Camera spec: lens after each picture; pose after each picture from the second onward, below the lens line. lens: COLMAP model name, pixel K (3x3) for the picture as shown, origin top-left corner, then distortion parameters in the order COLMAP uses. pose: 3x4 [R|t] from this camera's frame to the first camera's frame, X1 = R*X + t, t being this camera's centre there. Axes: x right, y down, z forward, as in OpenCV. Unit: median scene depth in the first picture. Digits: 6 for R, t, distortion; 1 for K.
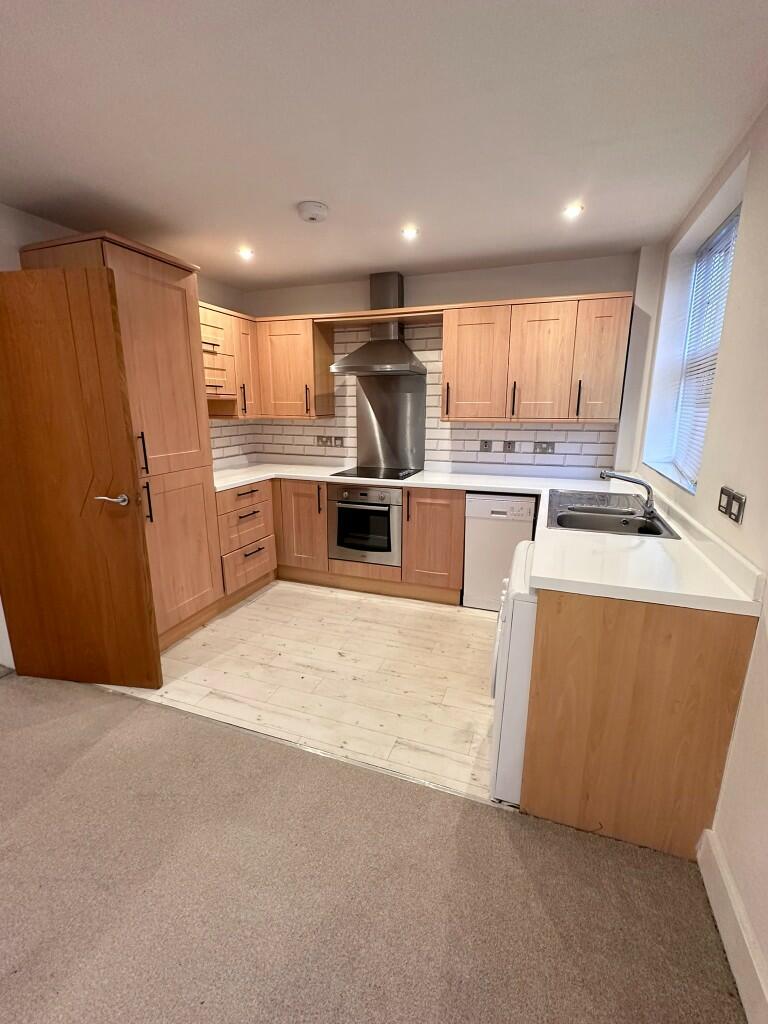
lens RADIAL K [[448.9, 0, 387.3], [0, 448.9, 512.5], [0, 0, 1]] dist [-0.003626, -0.000332]
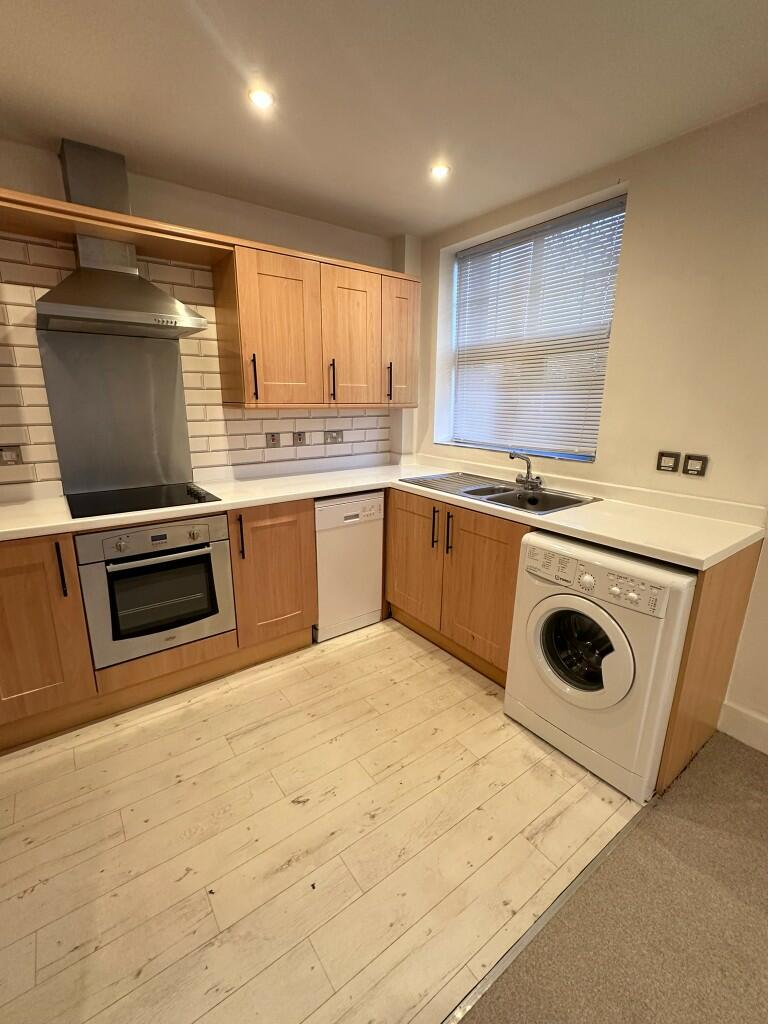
lens RADIAL K [[448.9, 0, 383.1], [0, 448.9, 511.1], [0, 0, 1]] dist [-0.003626, -0.000332]
pose [[0.557181, -0.200036, 0.805937, -0.355977], [0.186151, 0.975939, 0.113537, -0.085879], [-0.809257, 0.086765, 0.581012, 0.426175]]
